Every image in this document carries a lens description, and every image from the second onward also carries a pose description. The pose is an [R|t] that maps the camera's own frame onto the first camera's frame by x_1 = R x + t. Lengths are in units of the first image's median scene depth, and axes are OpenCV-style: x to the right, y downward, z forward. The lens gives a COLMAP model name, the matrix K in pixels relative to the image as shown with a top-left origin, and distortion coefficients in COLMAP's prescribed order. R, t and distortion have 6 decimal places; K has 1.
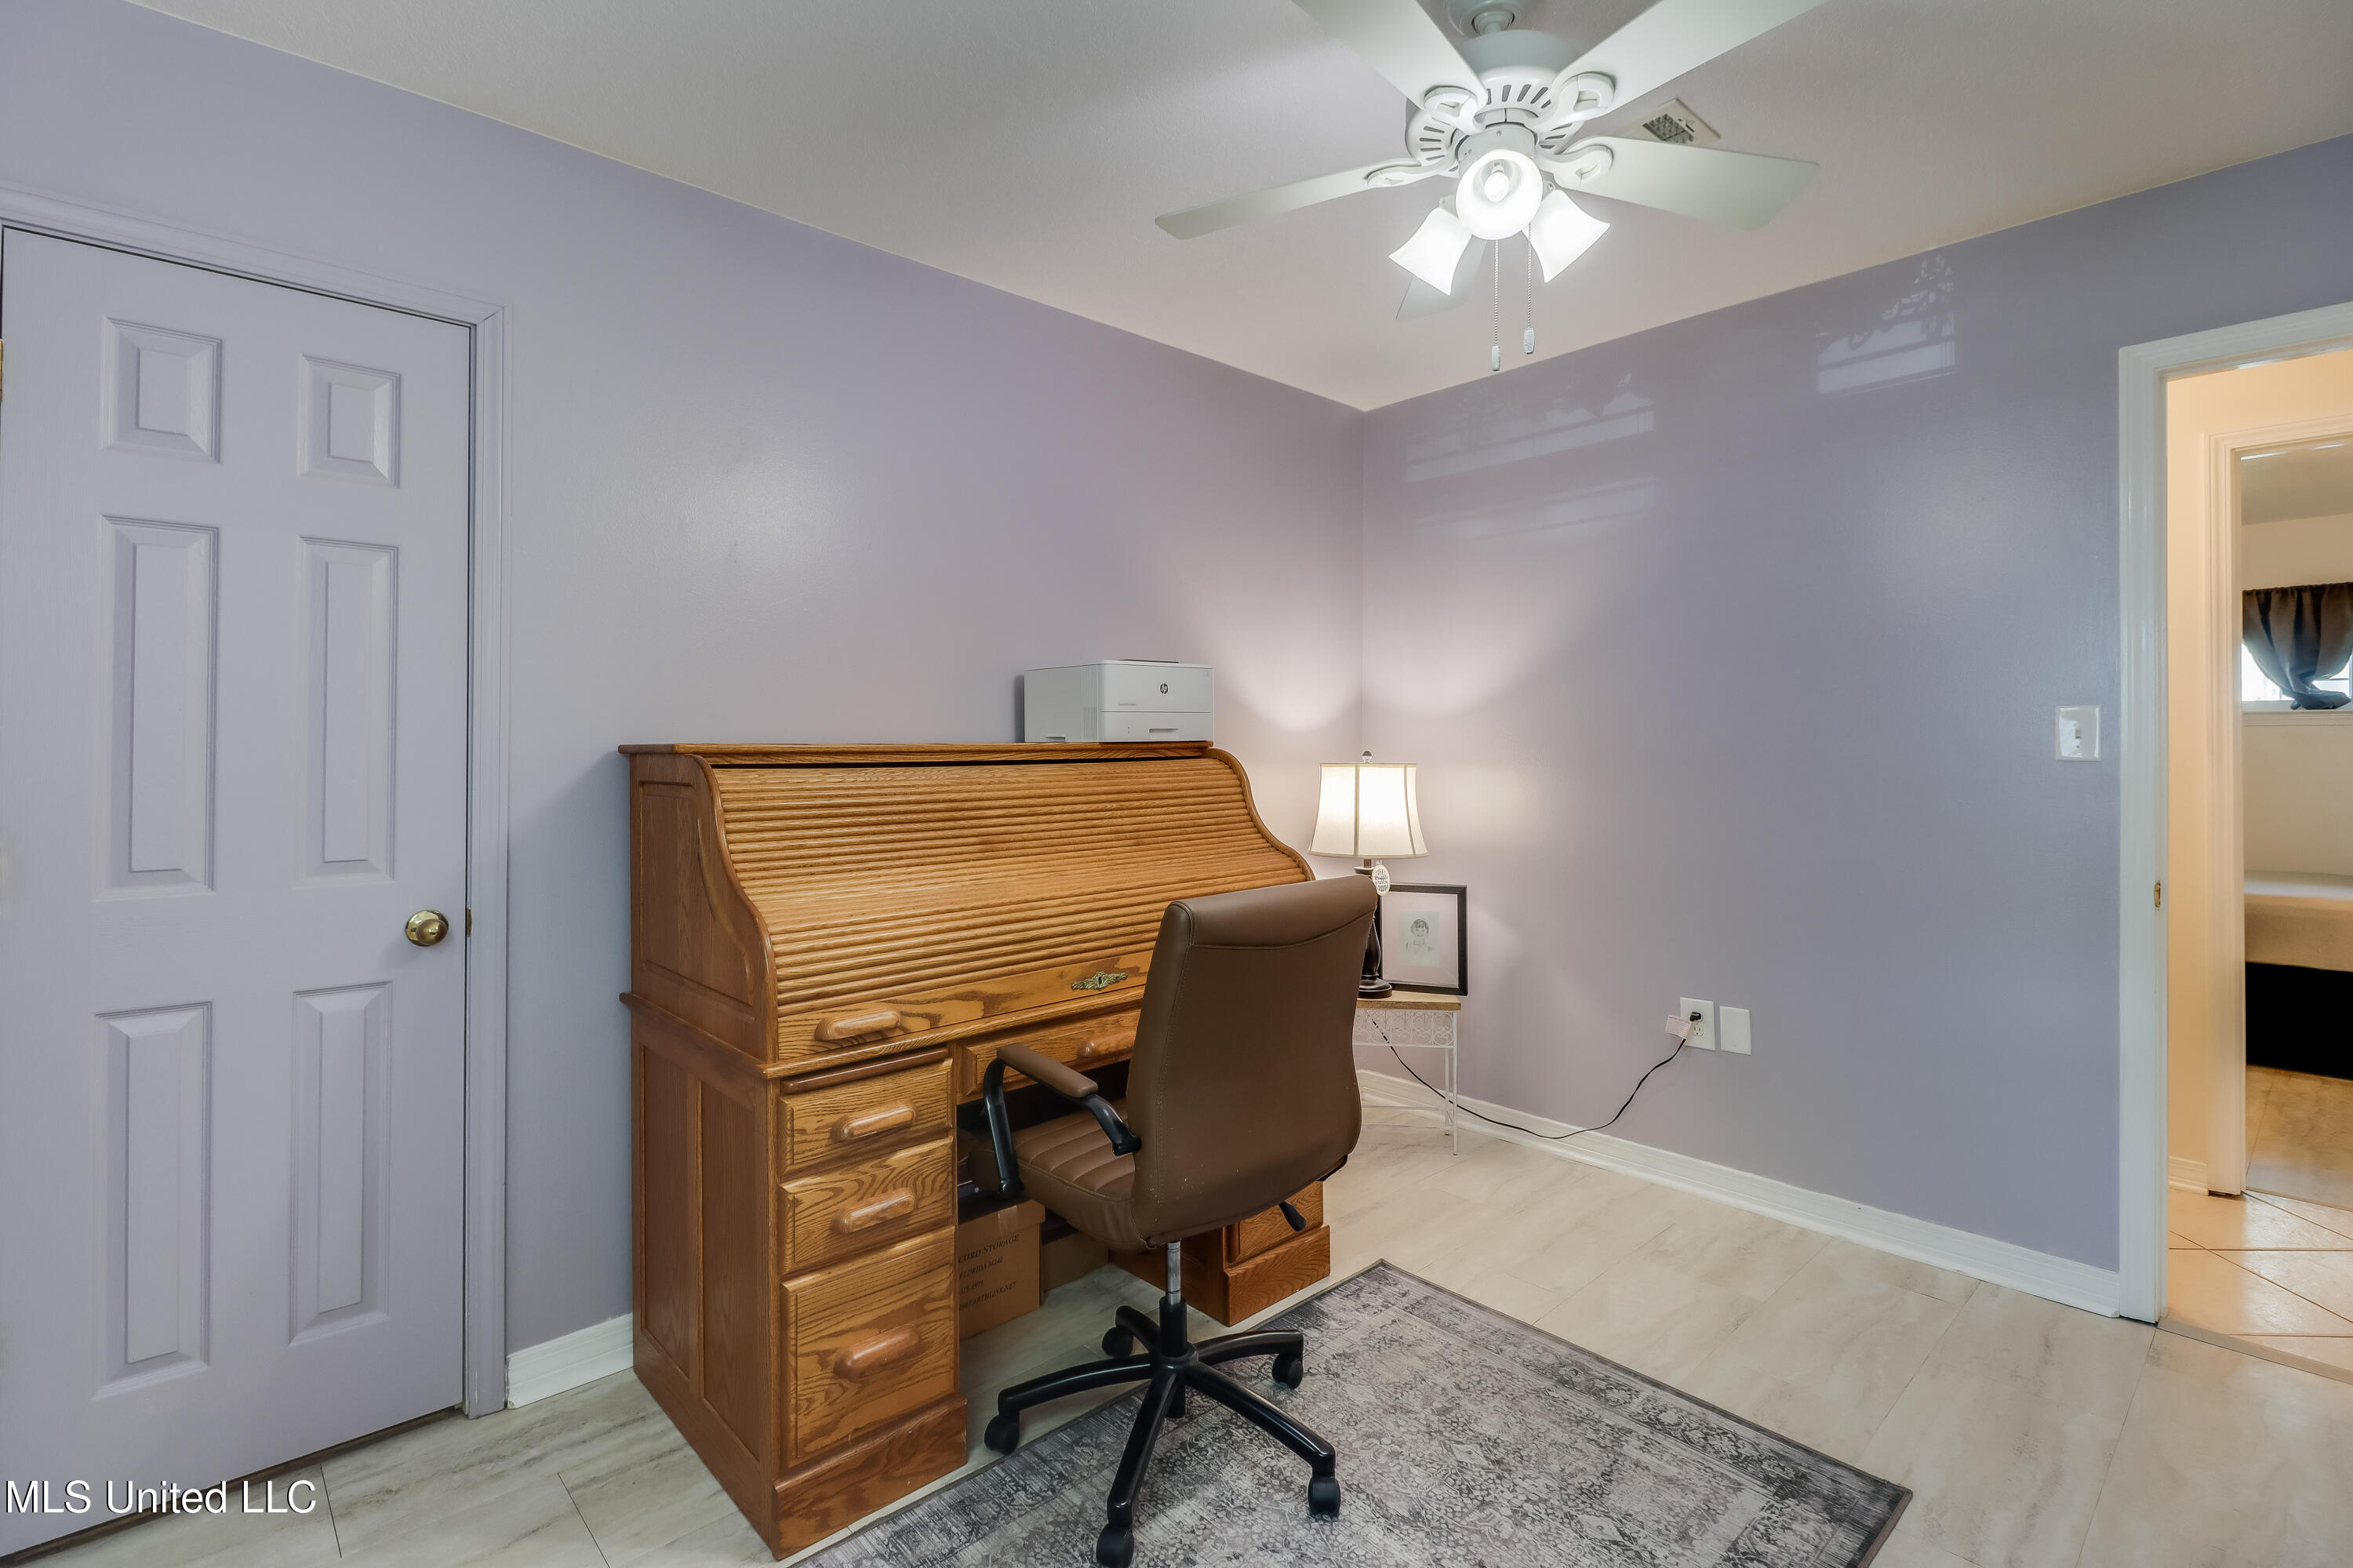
lens RADIAL K [[1075.7, 0, 1166.2], [0, 1075.7, 727.2], [0, 0, 1]] dist [-0.001348, -0.000167]
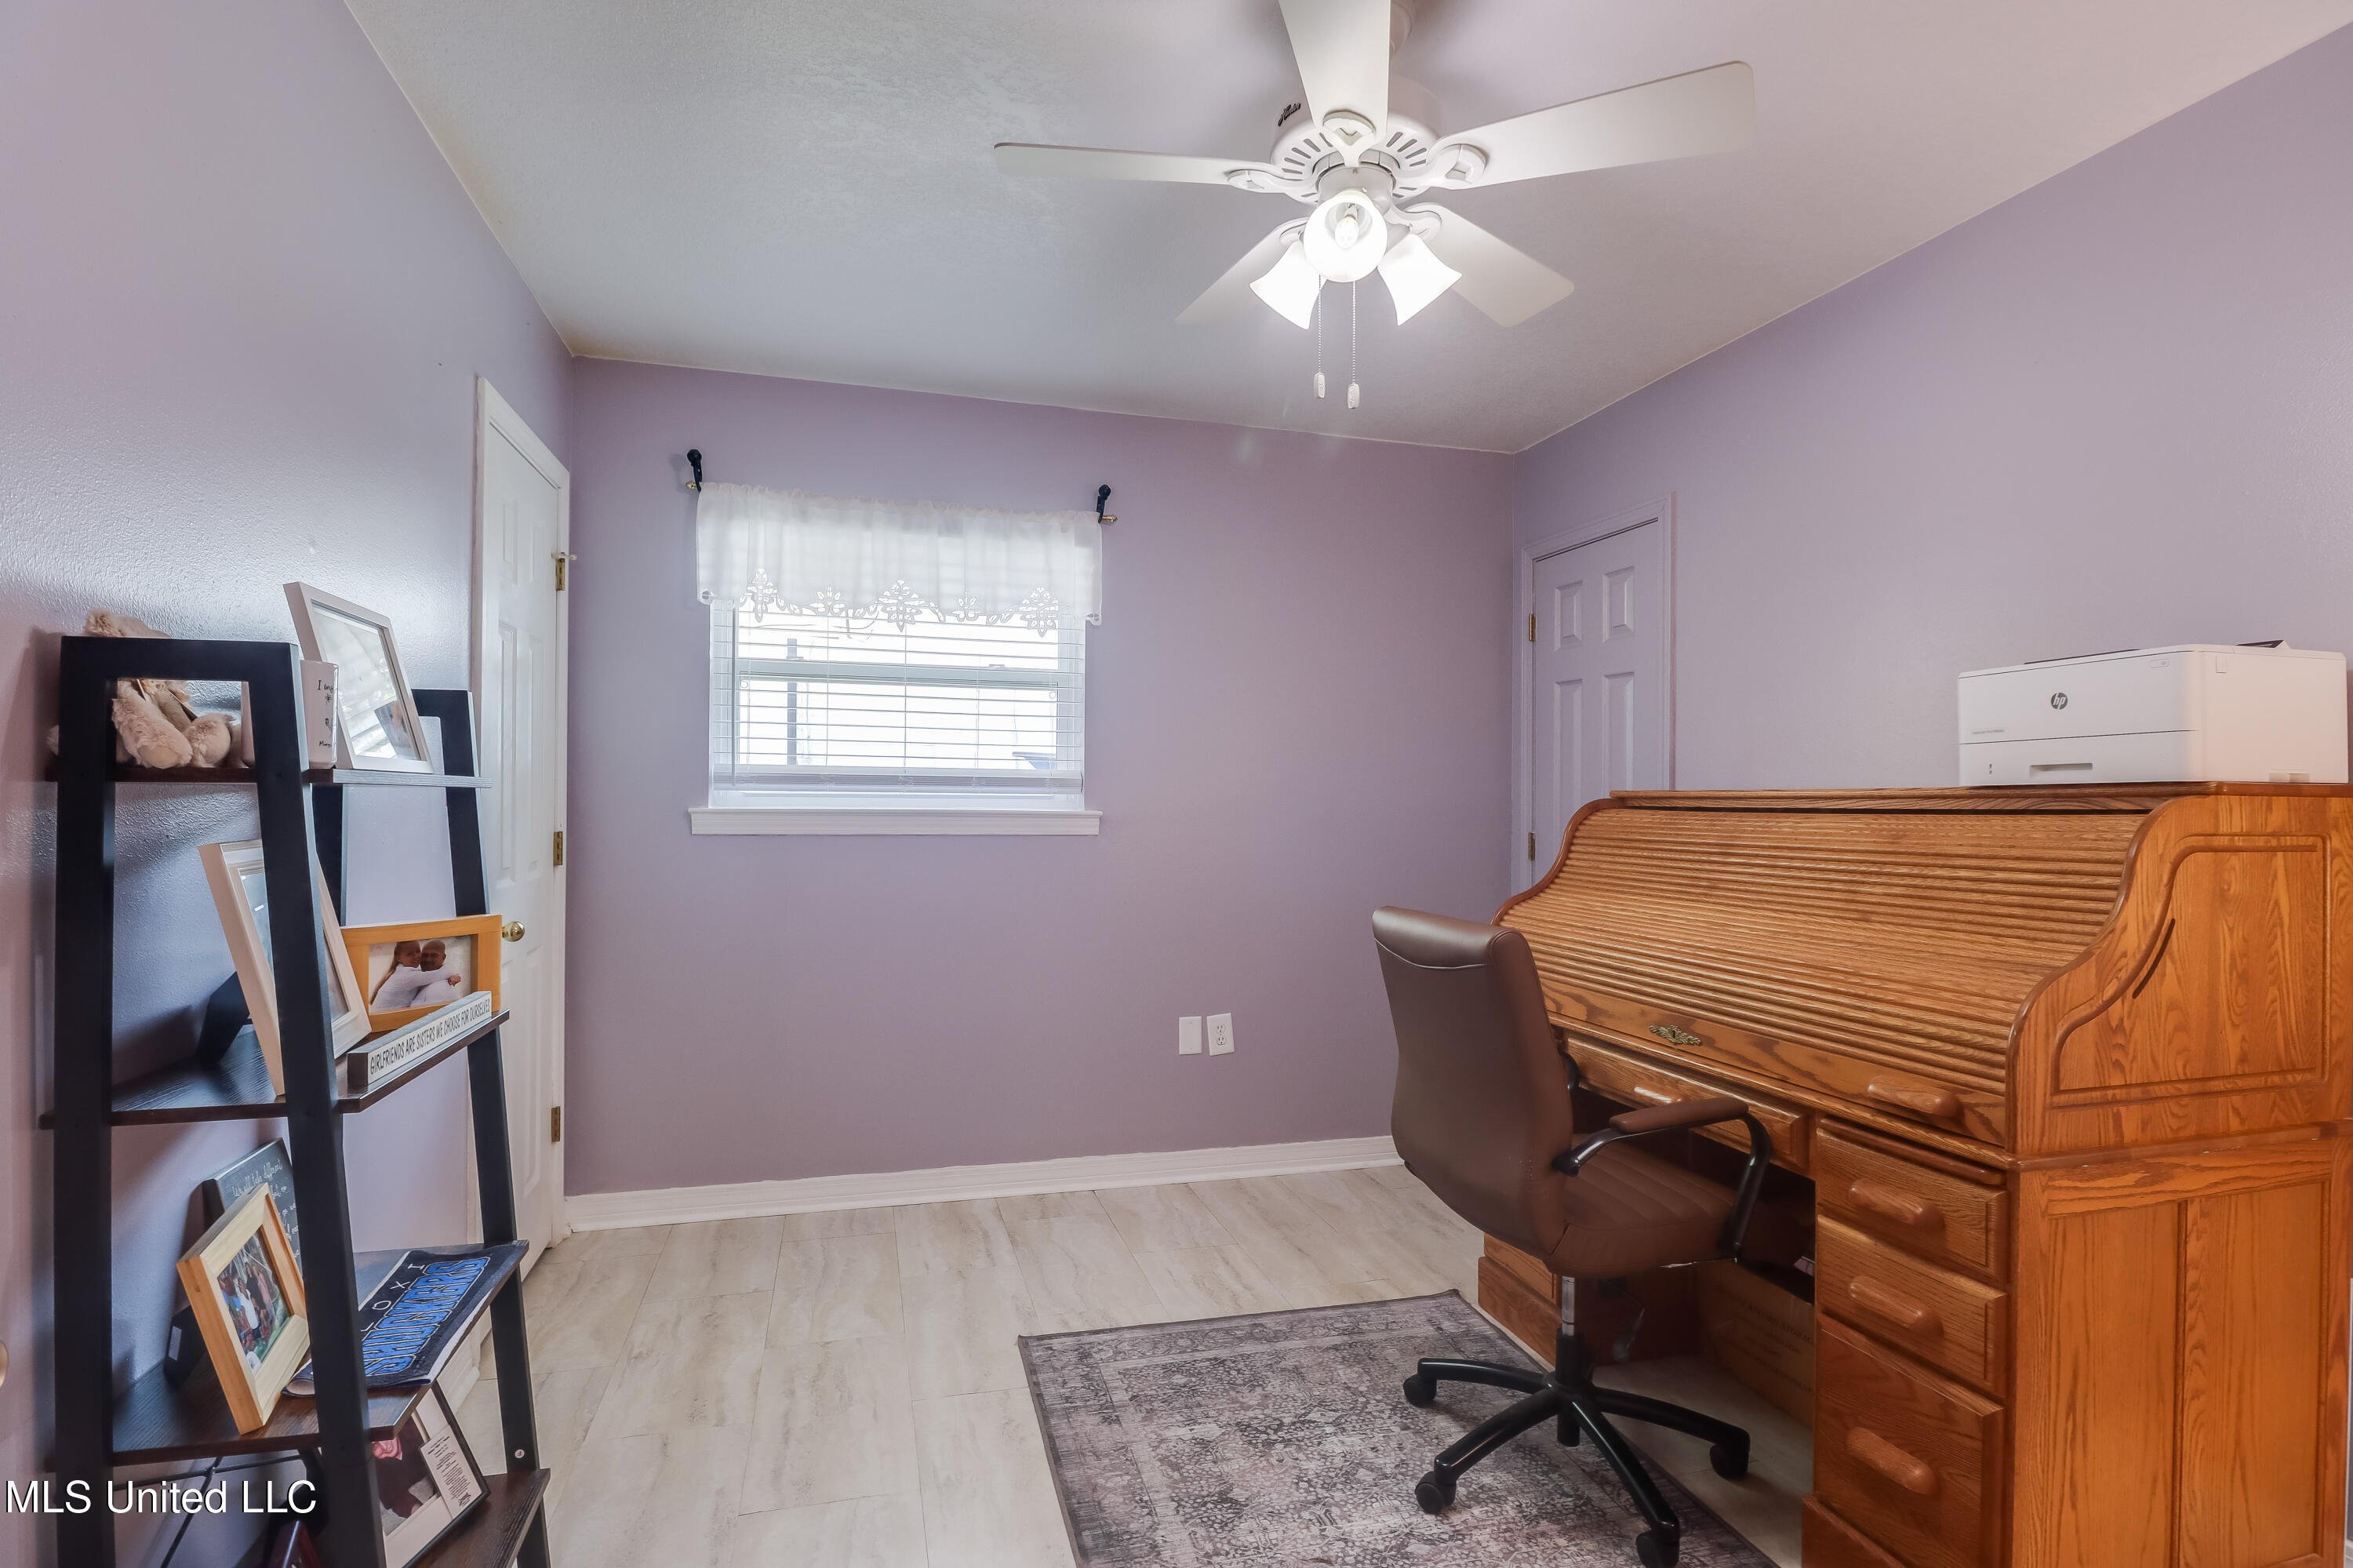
lens RADIAL K [[1109.8, 0, 1162.9], [0, 1109.8, 785.9], [0, 0, 1]] dist [-0.009685, -0.000440]
pose [[-0.447539, -0.010827, -0.894199, 1.054611], [0.008625, 0.999828, -0.016423, 0.026035], [0.894223, -0.015063, -0.447369, 1.060609]]
